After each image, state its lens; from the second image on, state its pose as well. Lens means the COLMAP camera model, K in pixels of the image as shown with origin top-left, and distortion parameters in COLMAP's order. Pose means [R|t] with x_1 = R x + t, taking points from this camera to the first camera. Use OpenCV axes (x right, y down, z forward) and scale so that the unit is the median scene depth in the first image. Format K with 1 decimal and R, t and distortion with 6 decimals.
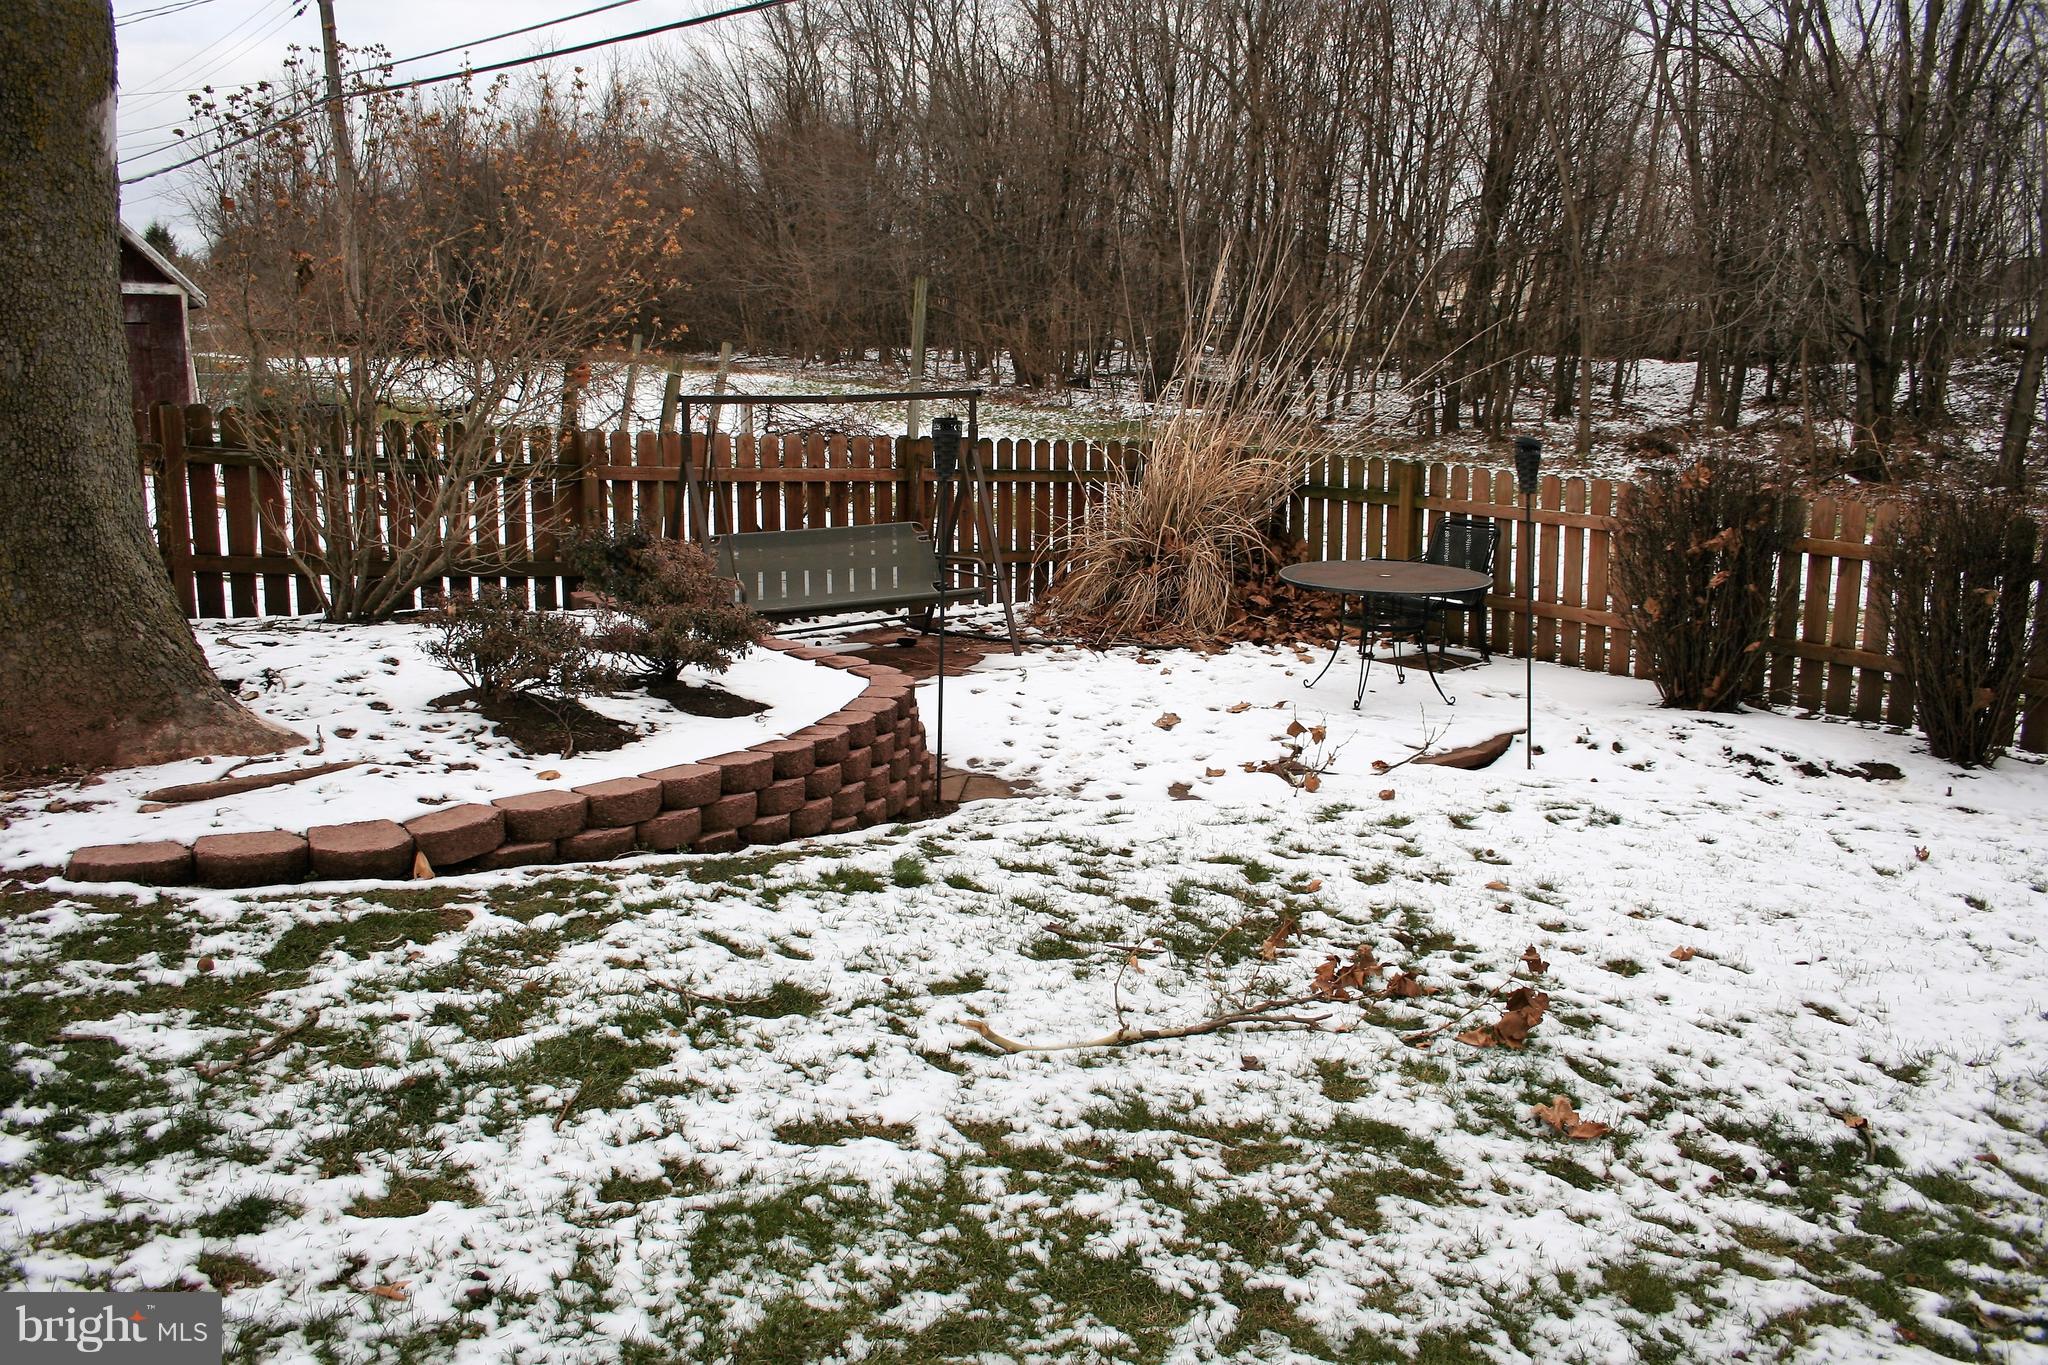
lens RADIAL K [[1688.6, 0, 1024.0], [0, 1688.6, 682.5], [0, 0, 1]] dist [-0.160644, 0.136343]
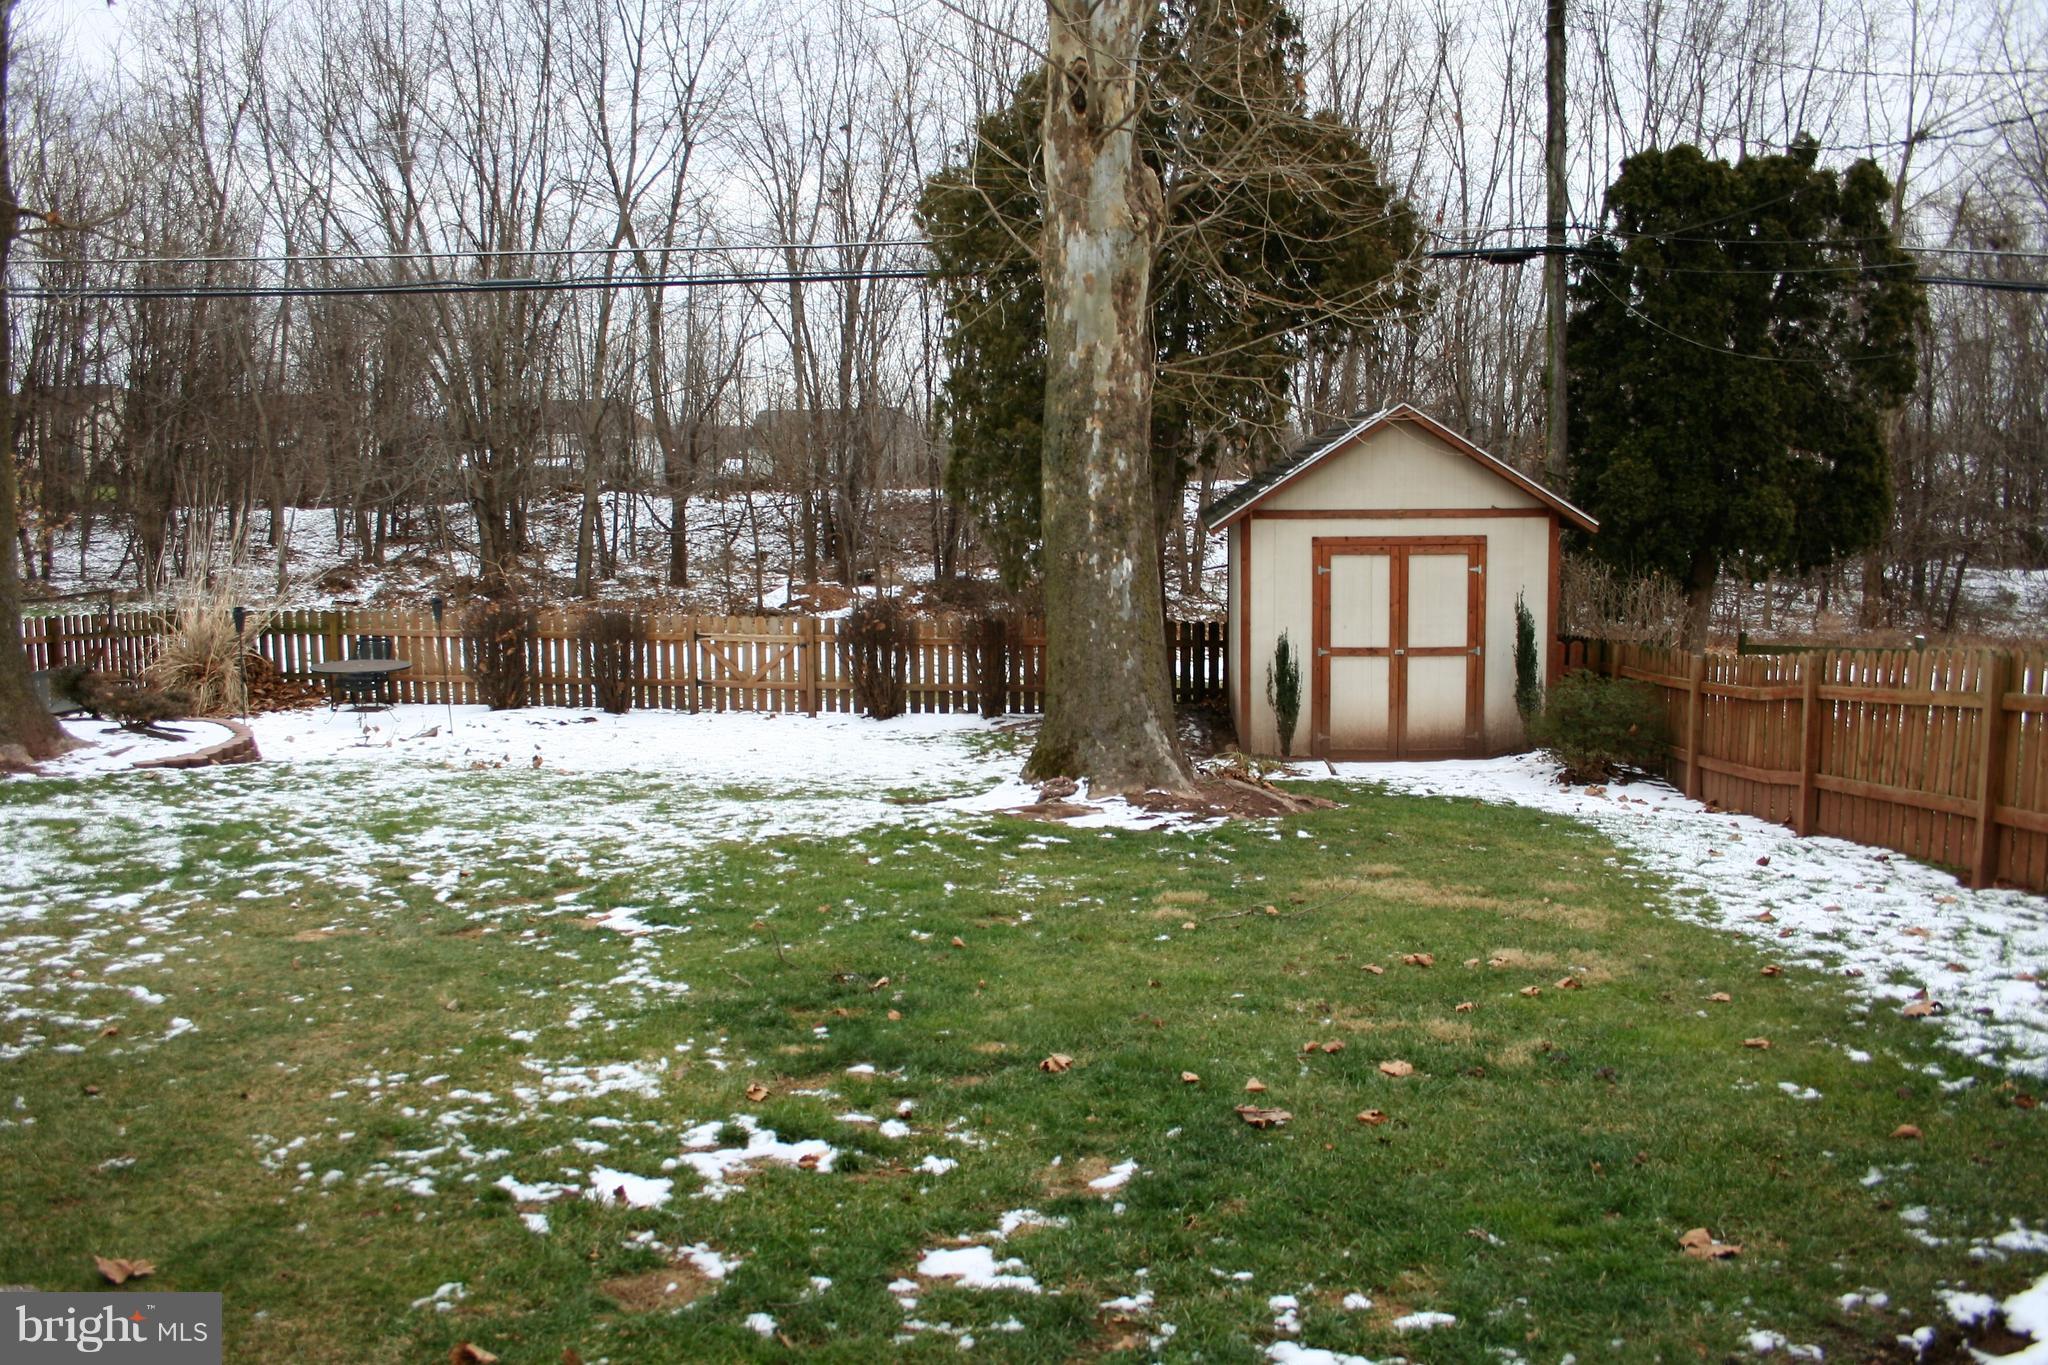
lens RADIAL K [[1693.9, 0, 1024.0], [0, 1693.9, 682.5], [0, 0, 1]] dist [-0.154225, 0.123957]
pose [[0.683800, -0.089172, 0.724200, -0.615471], [0.141541, 0.989863, -0.011762, 0.084725], [-0.715810, 0.110546, 0.689490, -0.886262]]
